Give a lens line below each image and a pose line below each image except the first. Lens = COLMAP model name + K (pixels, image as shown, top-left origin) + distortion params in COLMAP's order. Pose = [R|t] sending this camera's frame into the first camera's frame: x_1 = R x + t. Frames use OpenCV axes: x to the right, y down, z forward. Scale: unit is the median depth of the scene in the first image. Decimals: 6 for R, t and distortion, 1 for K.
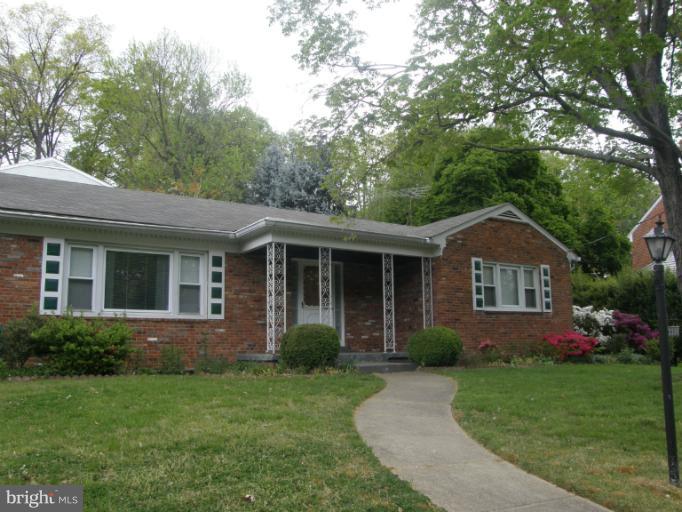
lens RADIAL K [[599.6, 0, 349.0], [0, 599.6, 260.3], [0, 0, 1]] dist [-0.148939, 0.120208]
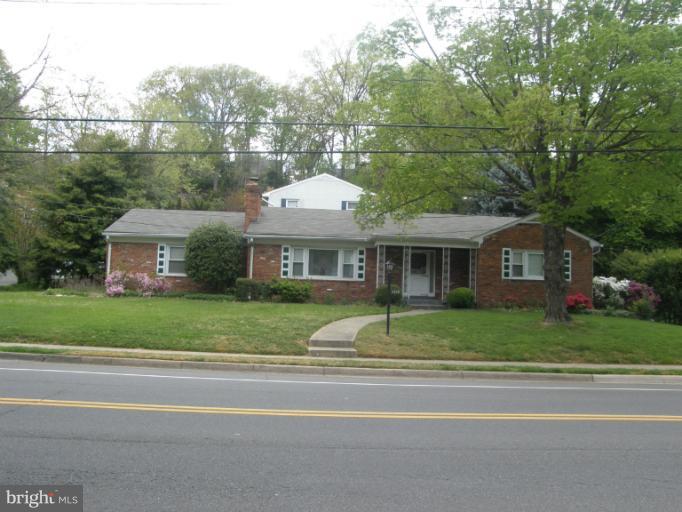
lens RADIAL K [[599.6, 0, 349.0], [0, 599.6, 260.3], [0, 0, 1]] dist [-0.148939, 0.120208]
pose [[0.858568, 0.008655, -0.512626, 0.812756], [0.031570, 0.997068, 0.069709, -0.118816], [0.511726, -0.076034, 0.855778, -0.802032]]
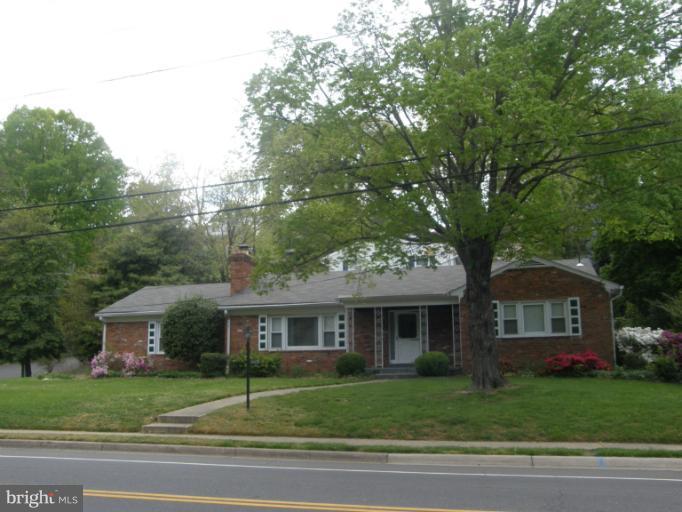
lens RADIAL K [[692.8, 0, 341.0], [0, 692.8, 256.0], [0, 0, 1]] dist [-0.081207, 0.030017]
pose [[0.653104, -0.116719, -0.748219, 1.414349], [0.113445, 0.991980, -0.055722, -0.068624], [0.748723, -0.048490, 0.661107, -0.405517]]
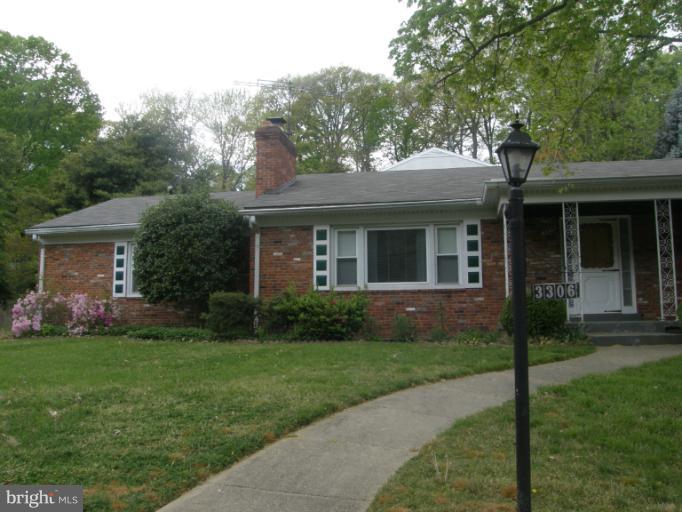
lens RADIAL K [[599.6, 0, 349.0], [0, 599.6, 260.3], [0, 0, 1]] dist [-0.148939, 0.120208]
pose [[0.708193, -0.064376, -0.703078, 0.333672], [0.098968, 0.995054, 0.008577, 0.023864], [0.699048, -0.075657, 0.711061, 0.147969]]
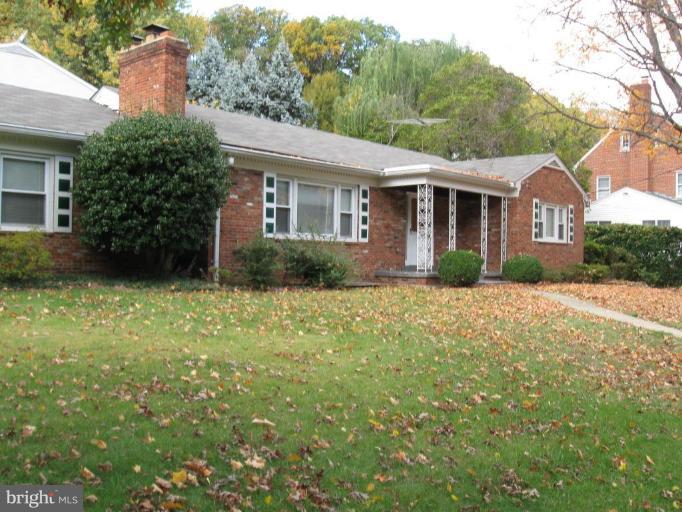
lens RADIAL K [[692.8, 0, 341.0], [0, 692.8, 256.0], [0, 0, 1]] dist [-0.081207, 0.030017]
pose [[0.968965, 0.034197, 0.244821, -0.615861], [-0.069170, 0.988331, 0.135714, -0.062013], [-0.237323, -0.148436, 0.960023, -0.353070]]
